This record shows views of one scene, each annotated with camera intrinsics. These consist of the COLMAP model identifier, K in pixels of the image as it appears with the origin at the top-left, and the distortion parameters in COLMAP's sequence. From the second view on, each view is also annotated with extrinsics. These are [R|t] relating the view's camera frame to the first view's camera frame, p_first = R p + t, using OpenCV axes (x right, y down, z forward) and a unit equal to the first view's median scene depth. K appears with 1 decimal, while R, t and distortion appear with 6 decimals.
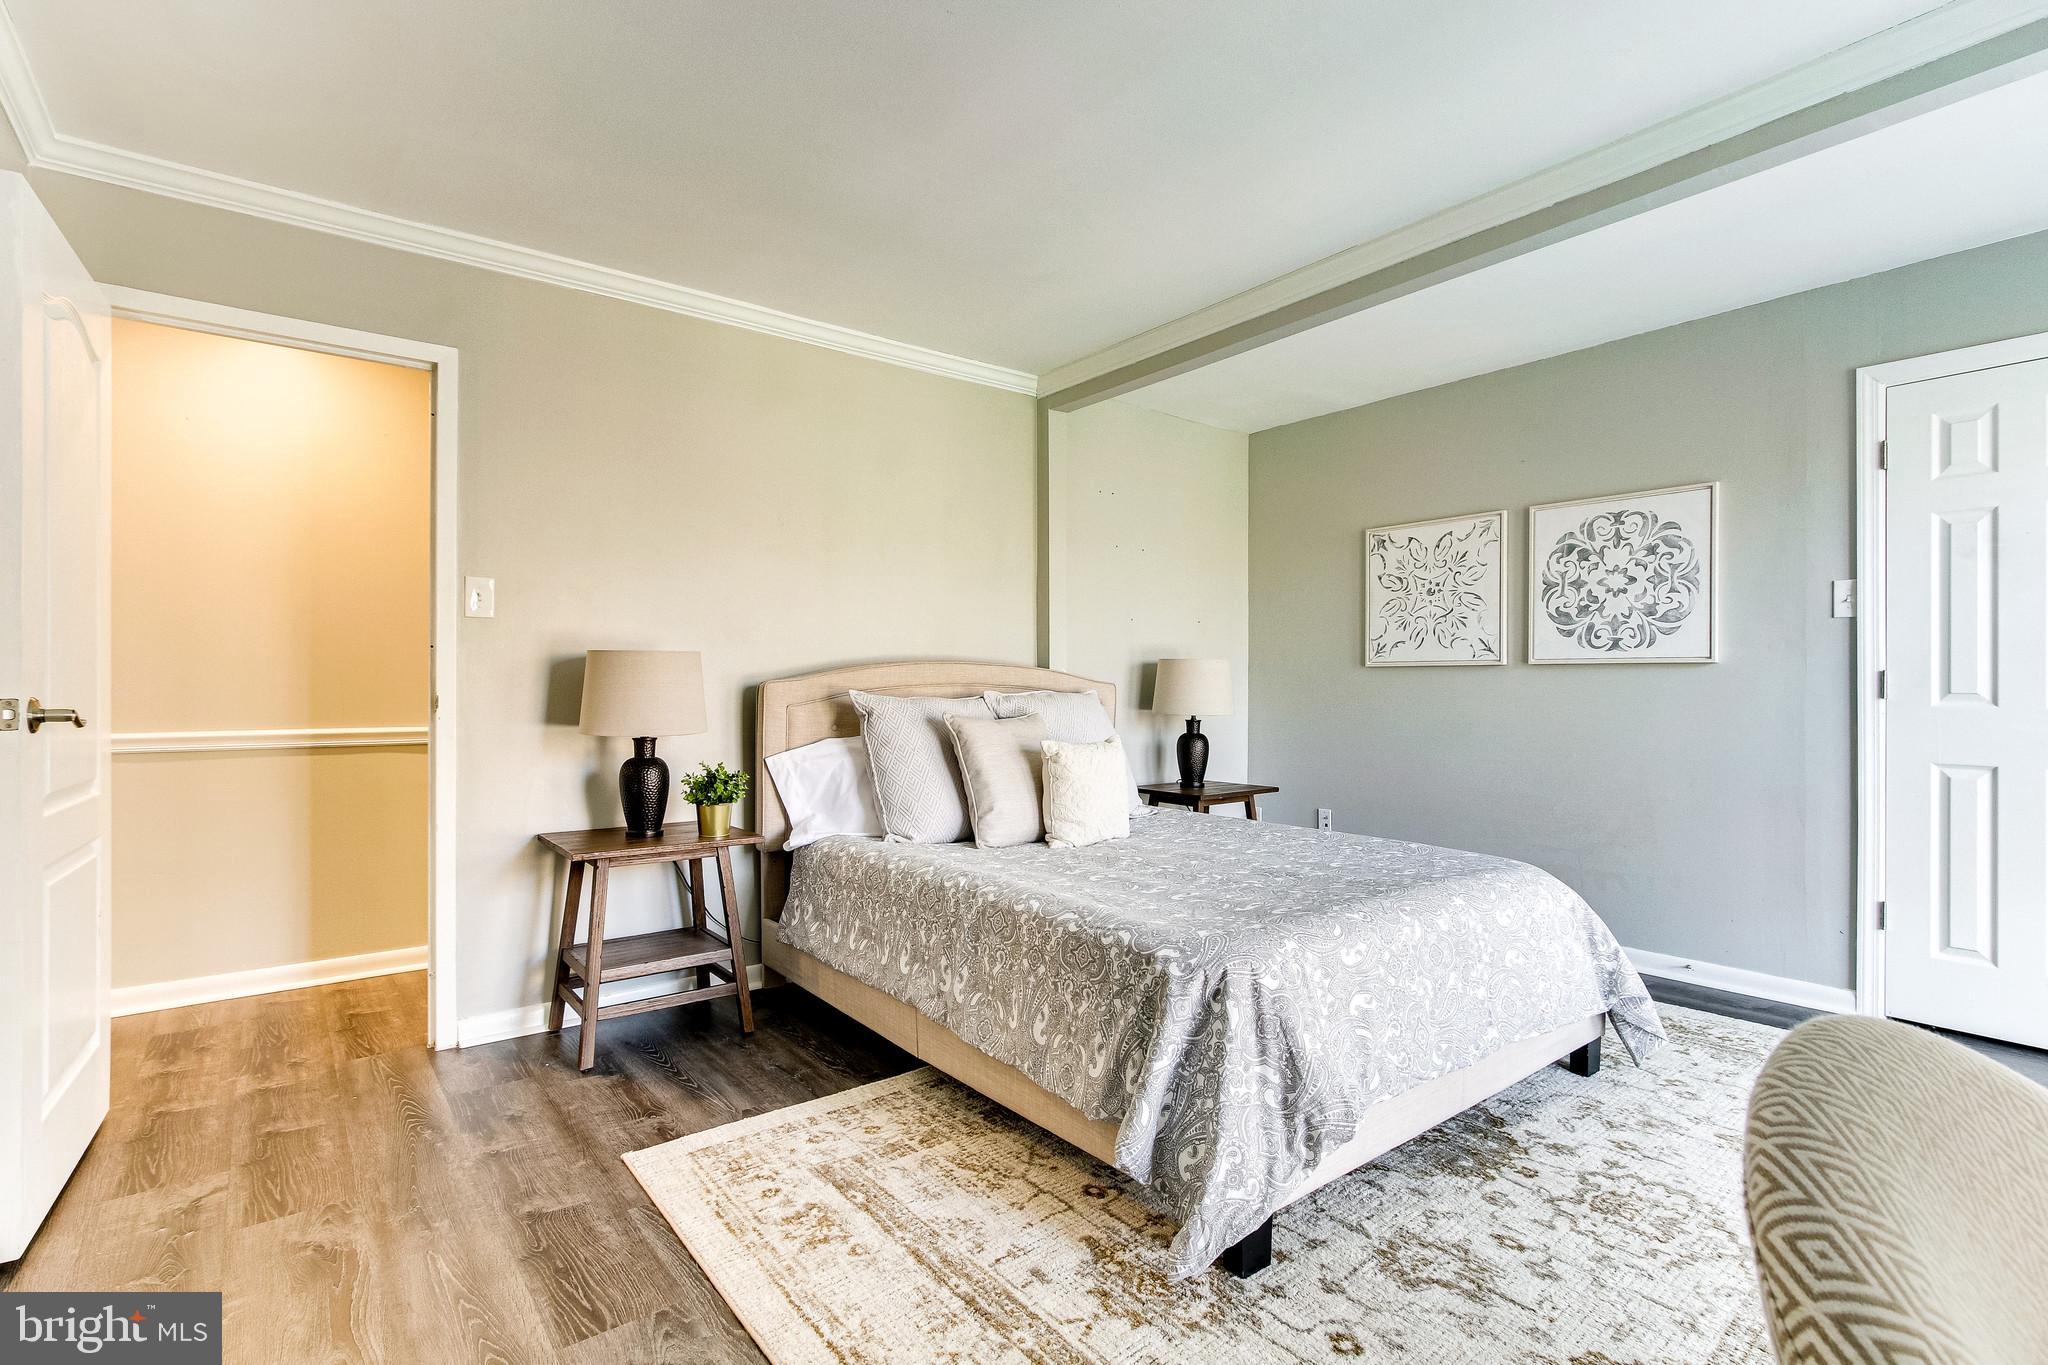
lens RADIAL K [[958.5, 0, 984.3], [0, 958.5, 681.0], [0, 0, 1]] dist [-0.016612, -0.000049]
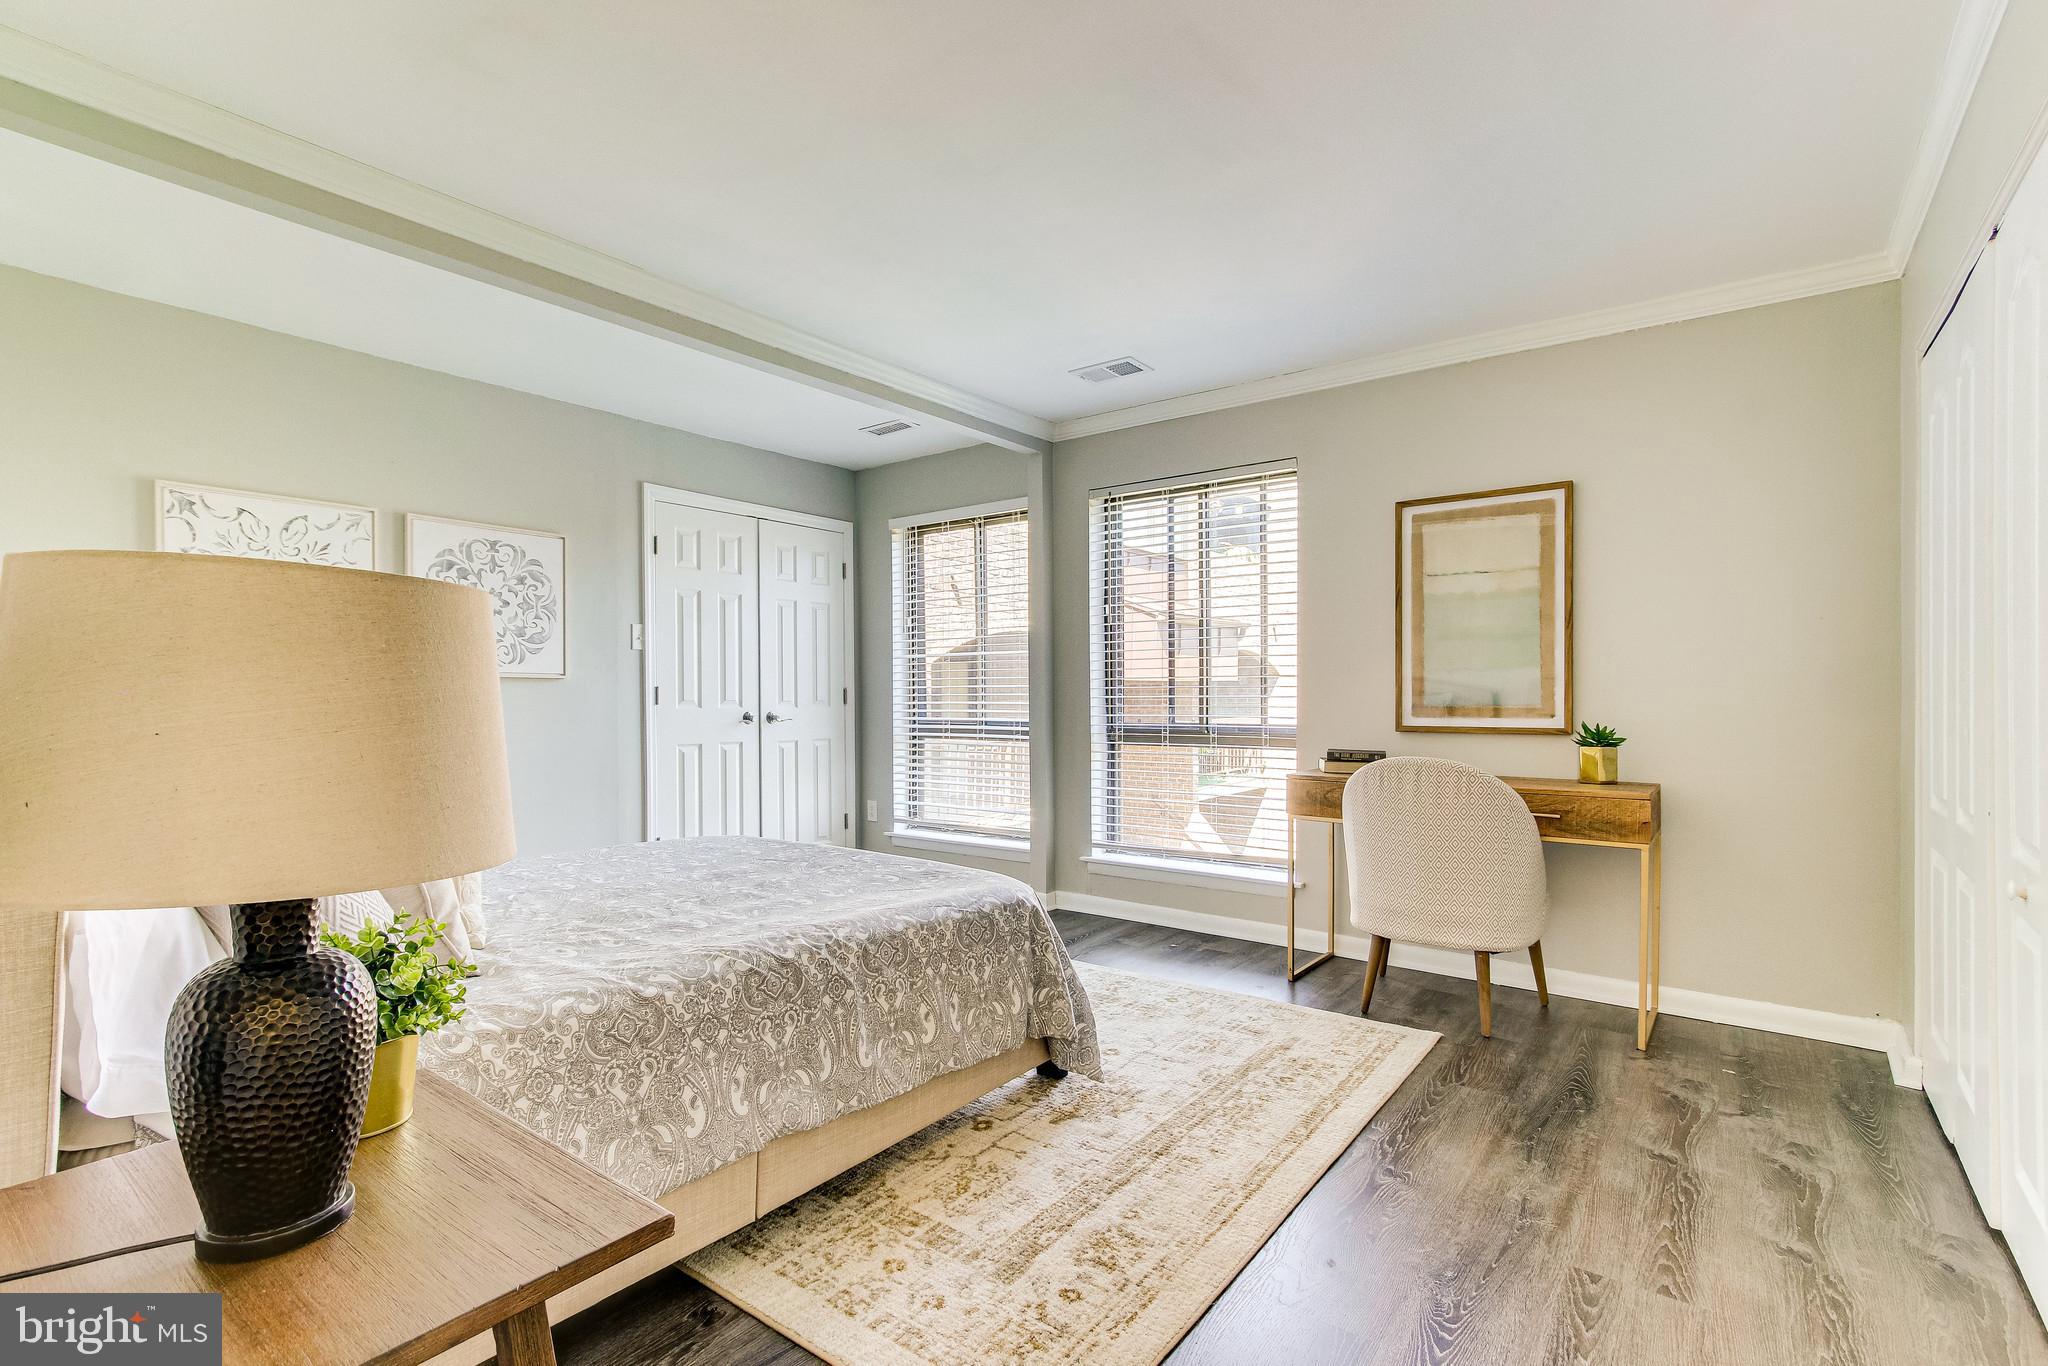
lens RADIAL K [[963.6, 0, 1024.0], [0, 963.6, 683.0], [0, 0, 1]] dist [0.000613, 0.000095]
pose [[-0.288508, 0.010052, 0.957425, -0.709178], [-0.003173, 0.999929, -0.011454, -0.000429], [-0.957472, -0.006343, -0.288456, 0.877947]]
